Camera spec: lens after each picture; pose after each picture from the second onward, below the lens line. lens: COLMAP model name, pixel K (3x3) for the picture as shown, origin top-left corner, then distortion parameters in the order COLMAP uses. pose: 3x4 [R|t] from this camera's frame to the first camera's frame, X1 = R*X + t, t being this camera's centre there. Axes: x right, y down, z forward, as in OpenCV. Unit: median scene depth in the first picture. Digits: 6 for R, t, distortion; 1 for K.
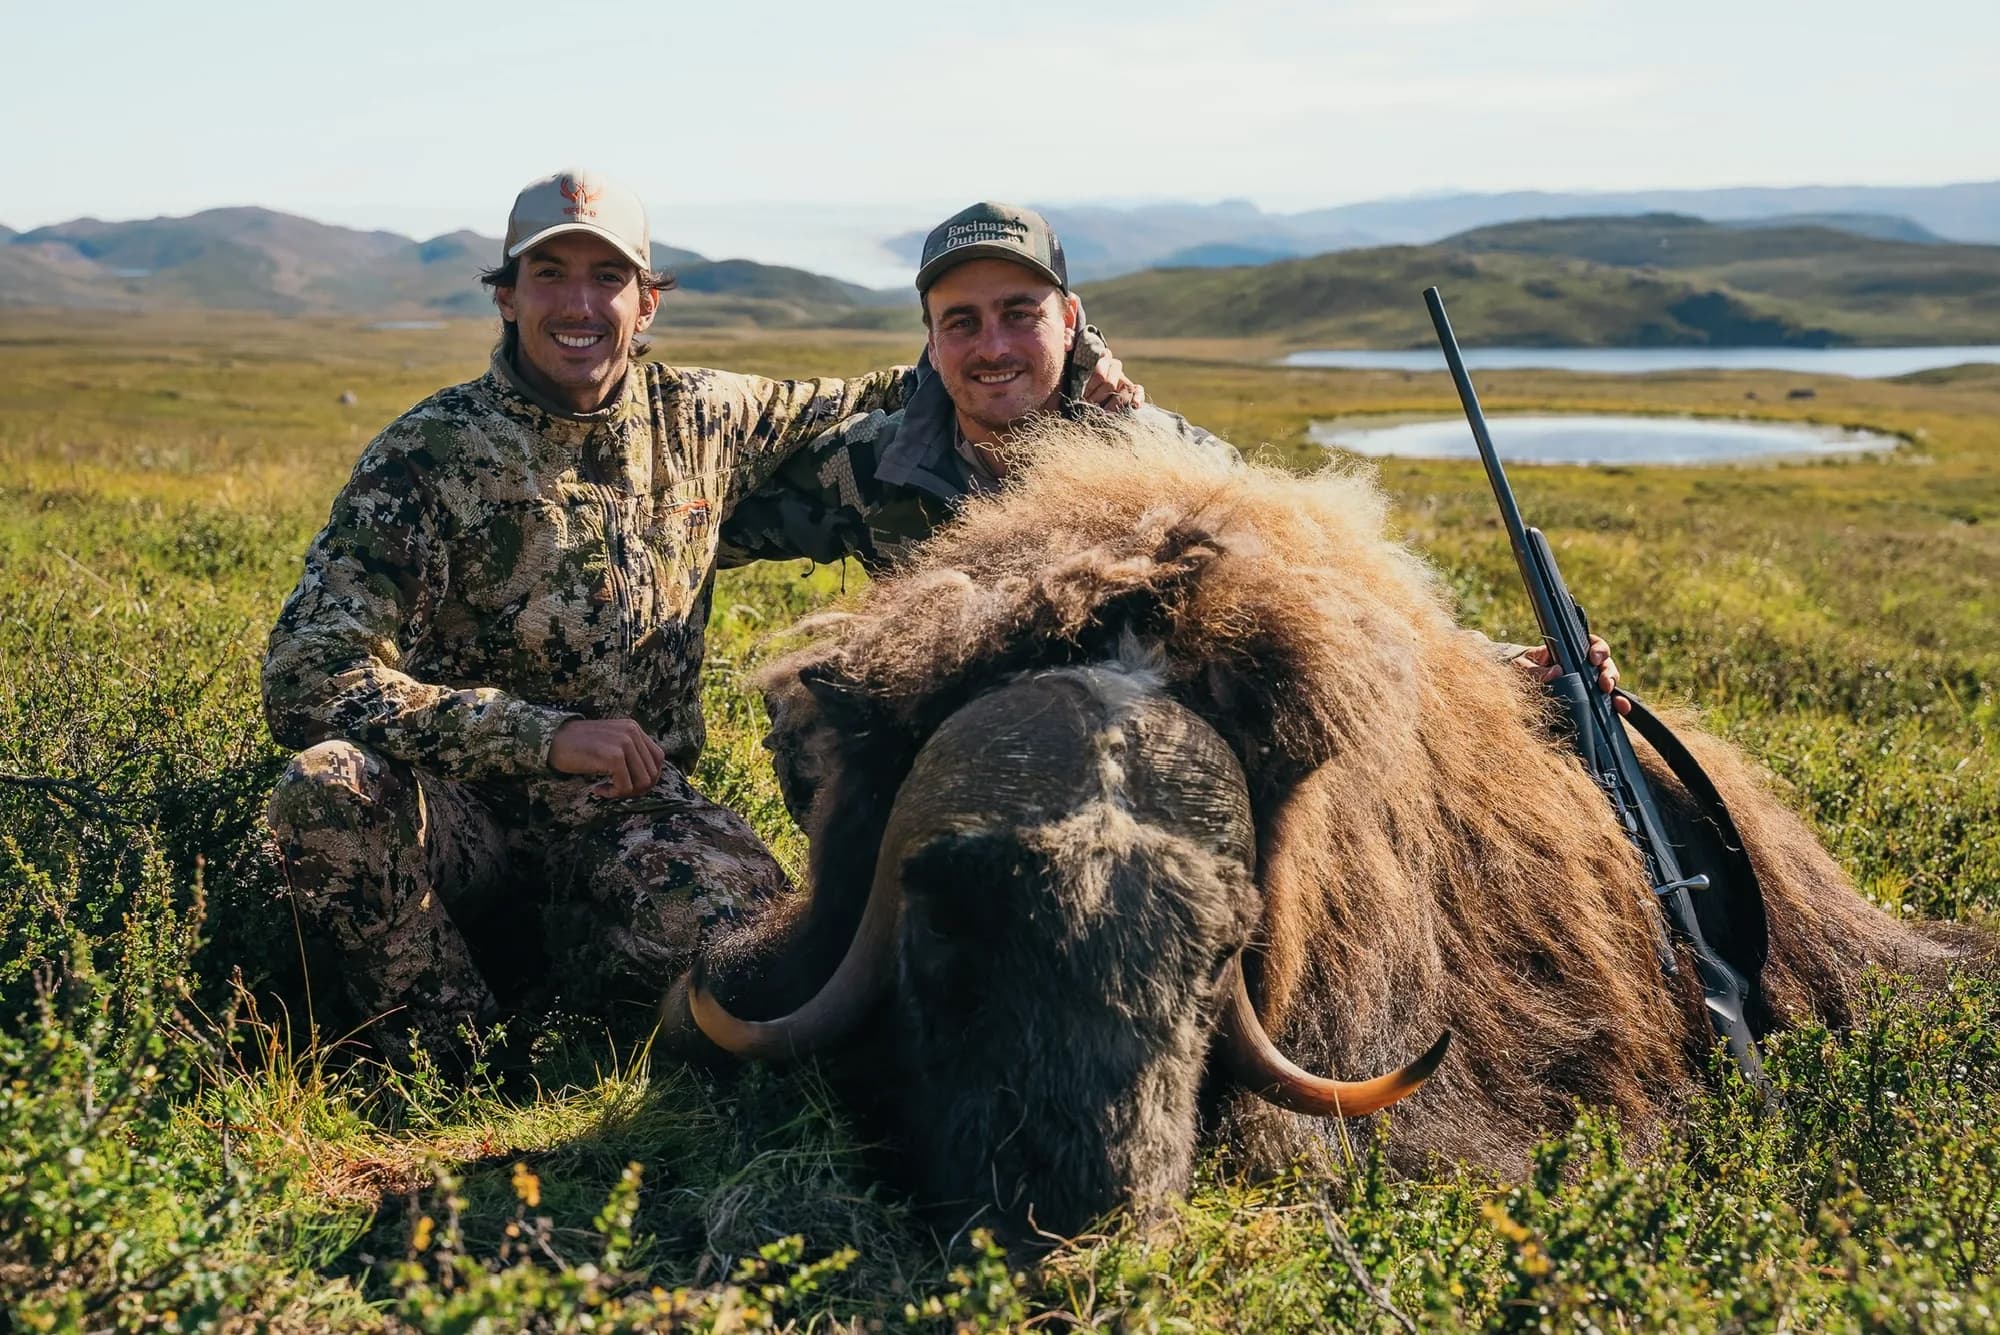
lens RADIAL K [[2620.7, 0, 1000.0], [0, 2620.7, 667.5], [0, 0, 1]] dist [-0.148948, 0.481499]
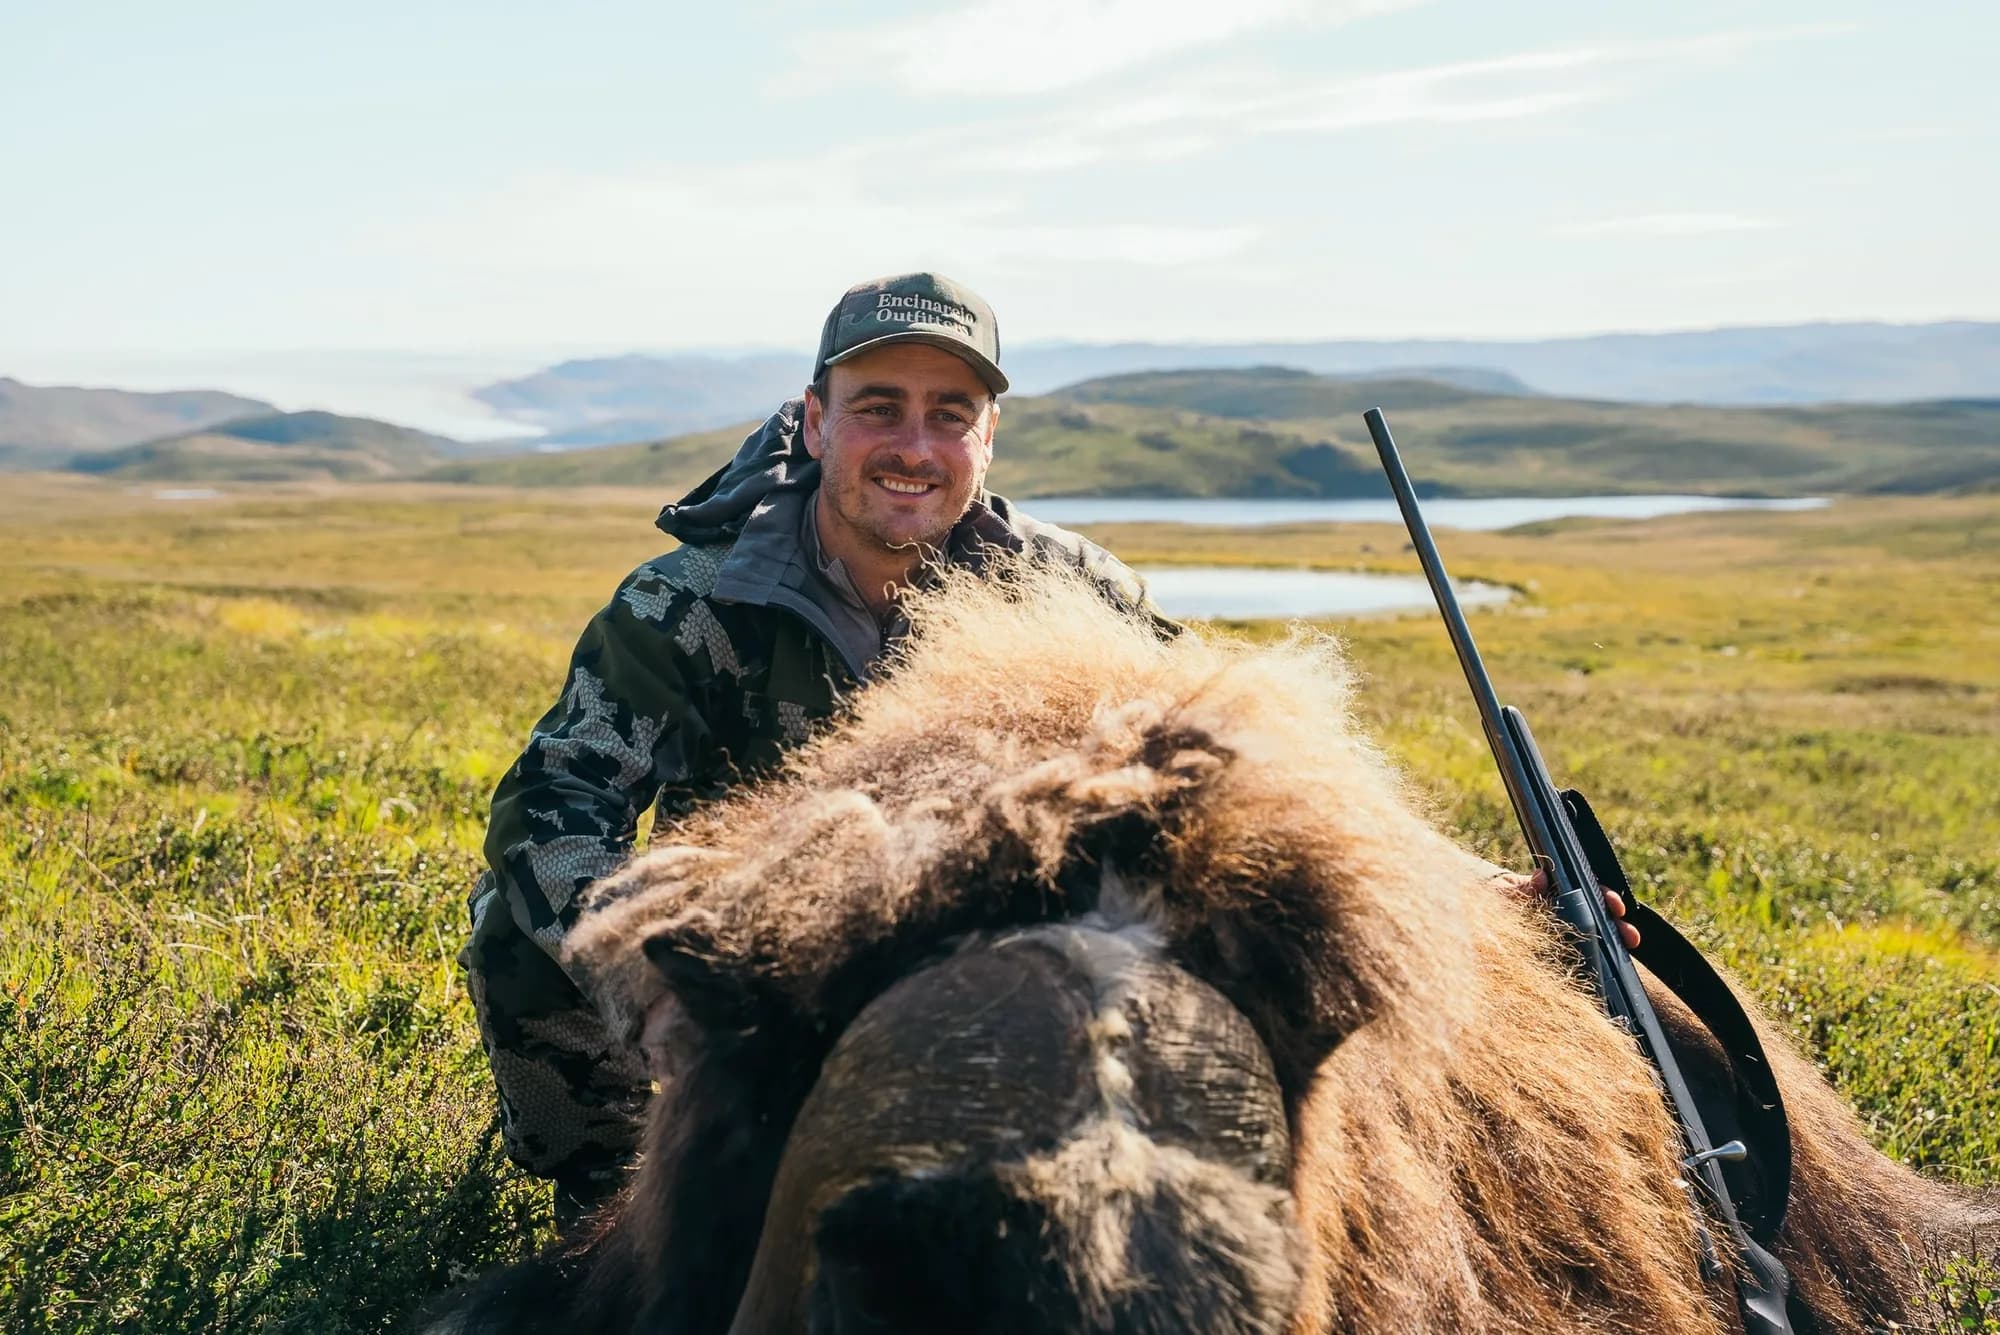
lens RADIAL K [[2620.7, 0, 1000.0], [0, 2620.7, 667.5], [0, 0, 1]] dist [-0.148948, 0.481499]
pose [[0.985840, -0.010926, 0.167334, -0.097505], [0.020899, 0.998100, -0.057954, -0.027783], [-0.166383, 0.060630, 0.984195, 0.285995]]
